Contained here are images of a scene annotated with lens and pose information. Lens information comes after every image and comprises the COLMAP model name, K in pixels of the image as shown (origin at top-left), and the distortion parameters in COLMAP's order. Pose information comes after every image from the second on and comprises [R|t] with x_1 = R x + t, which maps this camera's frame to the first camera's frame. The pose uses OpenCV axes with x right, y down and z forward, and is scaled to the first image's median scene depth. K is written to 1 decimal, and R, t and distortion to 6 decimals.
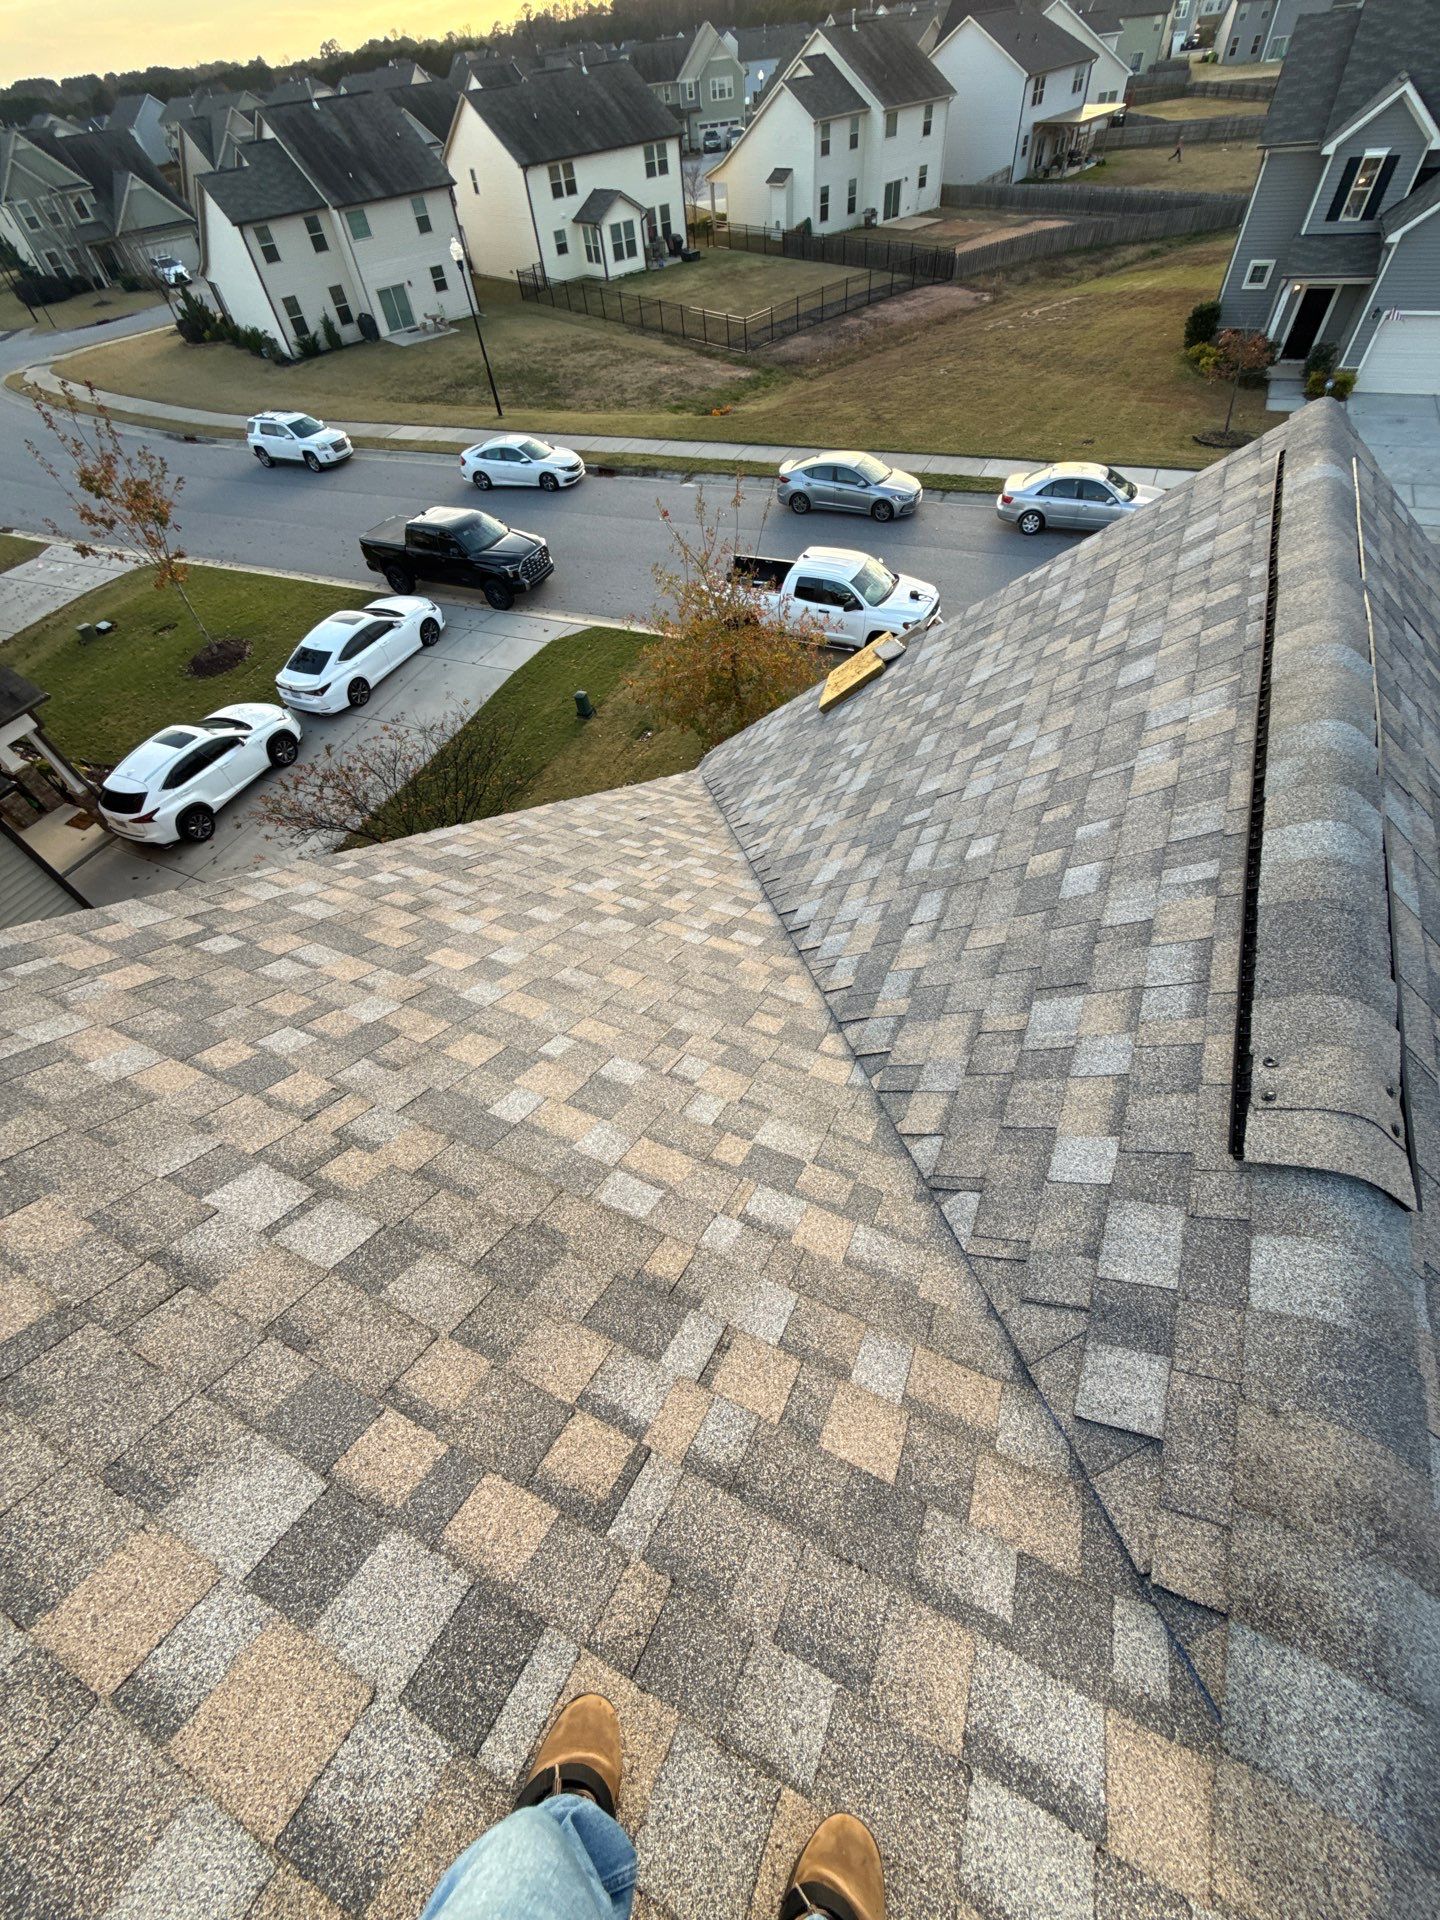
lens RADIAL K [[763.2, 0, 720.9], [0, 763.2, 964.9], [0, 0, 1]] dist [0.001012, 0.000136]
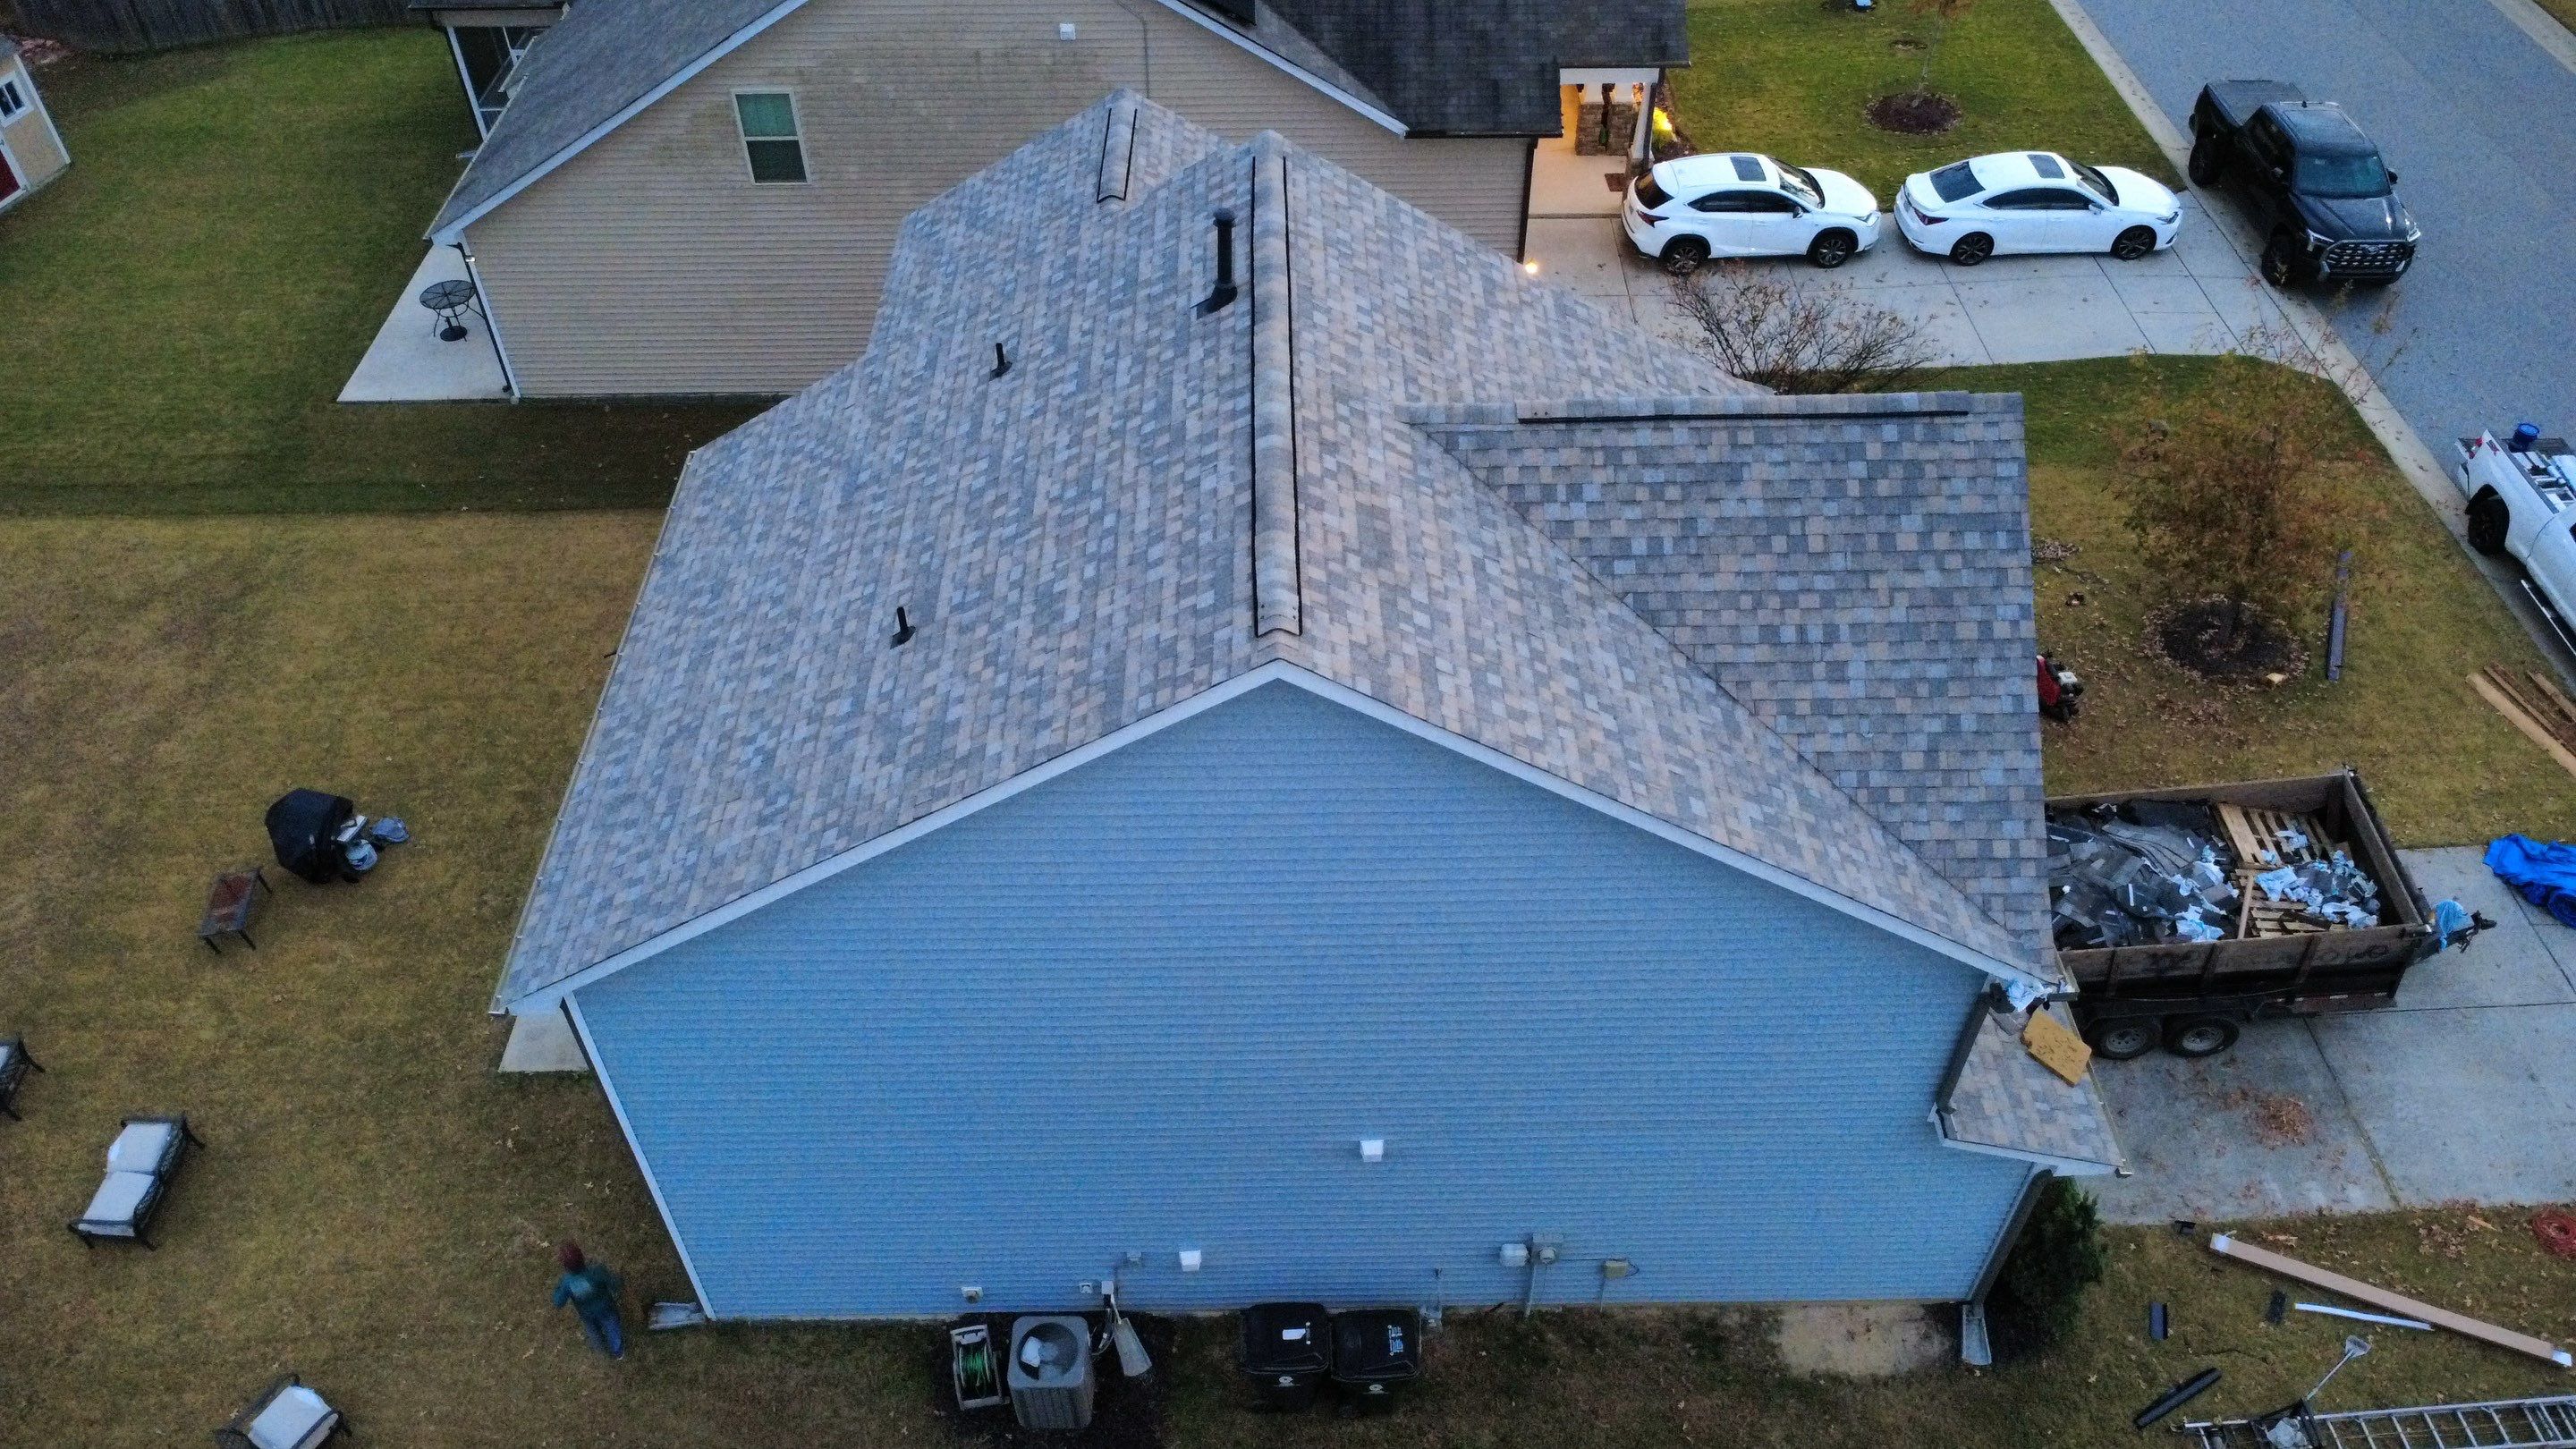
lens RADIAL K [[1858.6, 0, 1284.6], [0, 1858.6, 726.7], [0, 0, 1]] dist [-0.000406, 0.004347]
pose [[0.430941, 0.684094, -0.588477, 4.809397], [-0.720933, 0.653223, 0.231421, -0.020847], [0.542721, 0.324524, 0.774686, -4.603379]]
